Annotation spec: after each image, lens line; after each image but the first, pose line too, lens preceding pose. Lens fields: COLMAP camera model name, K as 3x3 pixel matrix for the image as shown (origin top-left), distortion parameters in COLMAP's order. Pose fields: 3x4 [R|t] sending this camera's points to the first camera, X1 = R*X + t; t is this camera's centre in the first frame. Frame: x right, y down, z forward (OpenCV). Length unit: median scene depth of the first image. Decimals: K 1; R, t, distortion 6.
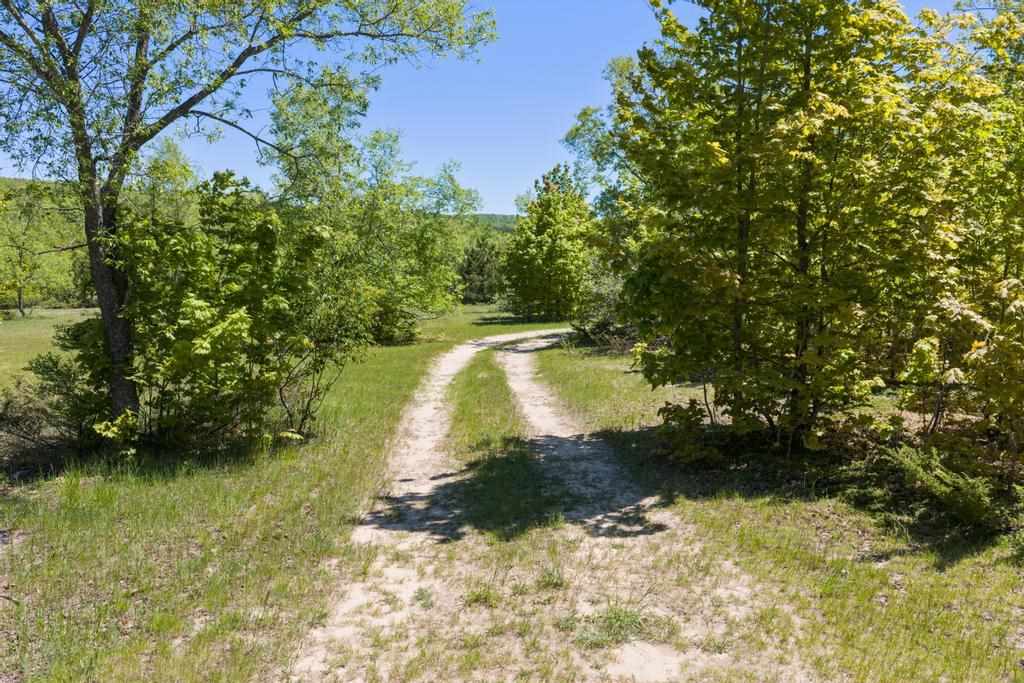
lens RADIAL K [[862.0, 0, 512.0], [0, 862.0, 341.5], [0, 0, 1]] dist [0.003741, -0.000924]
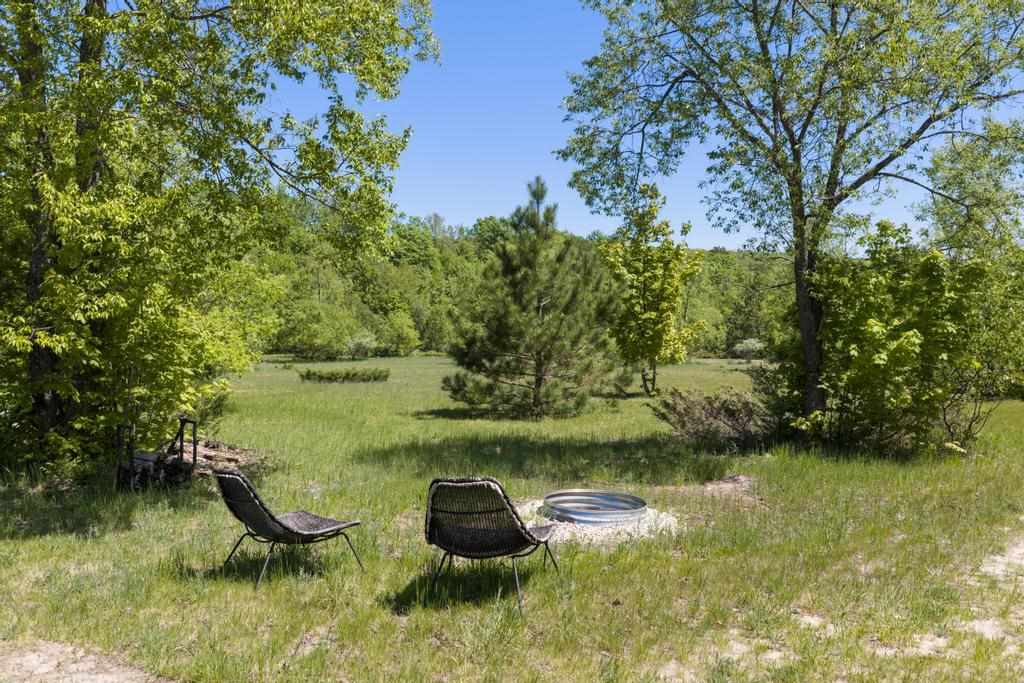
lens RADIAL K [[862.0, 0, 512.0], [0, 862.0, 341.5], [0, 0, 1]] dist [0.003741, -0.000924]
pose [[0.768481, 0.024322, -0.639410, 0.019358], [-0.069633, 0.996522, -0.045783, 0.065158], [0.636072, 0.079707, 0.767502, -0.263221]]
